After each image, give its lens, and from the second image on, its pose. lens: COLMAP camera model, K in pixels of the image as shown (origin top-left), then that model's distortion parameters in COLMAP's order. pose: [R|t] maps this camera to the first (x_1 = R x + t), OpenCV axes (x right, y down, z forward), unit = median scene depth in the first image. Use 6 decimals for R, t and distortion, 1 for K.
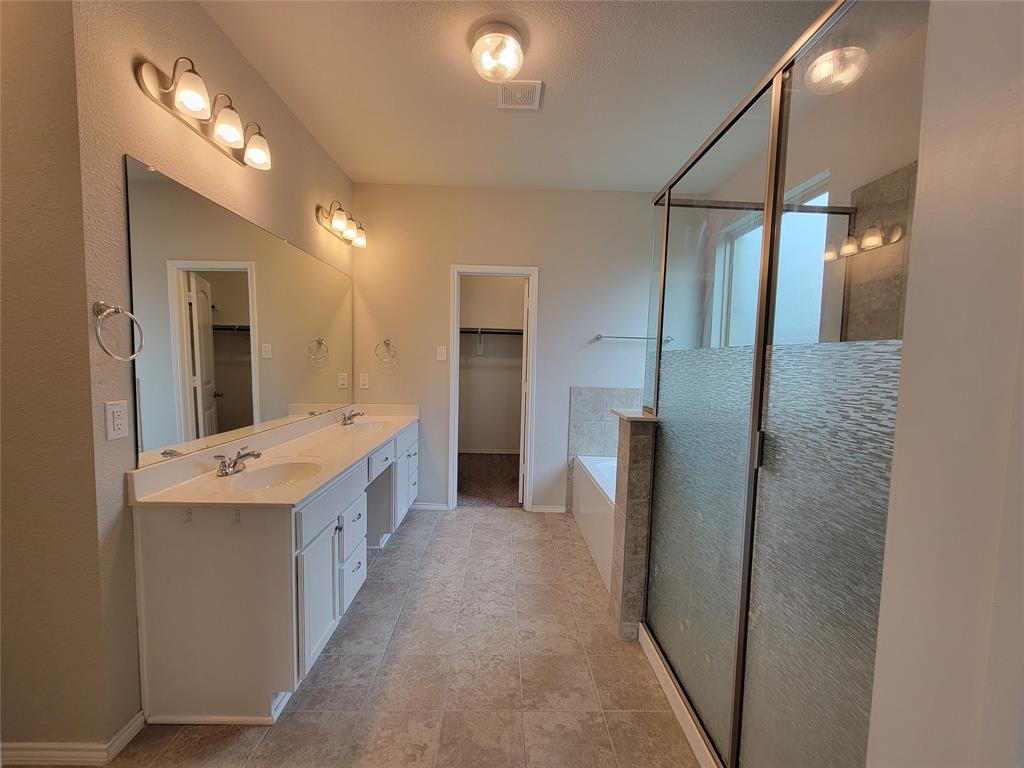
lens RADIAL K [[417.2, 0, 510.8], [0, 417.2, 385.7], [0, 0, 1]] dist [-0.000475, 0.000904]
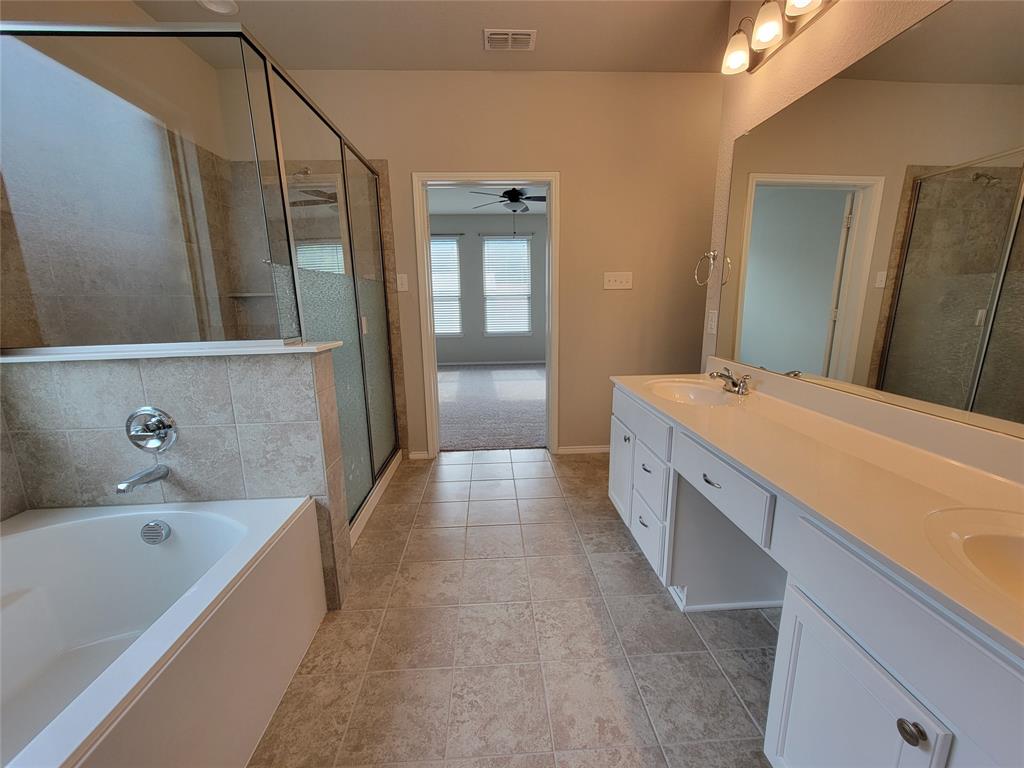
lens RADIAL K [[417.2, 0, 510.8], [0, 417.2, 385.7], [0, 0, 1]] dist [-0.000475, 0.000904]
pose [[-0.999504, -0.001471, -0.031449, -0.061300], [-0.009722, 0.964506, 0.263883, -0.069874], [0.029945, 0.264057, -0.964042, 1.723642]]
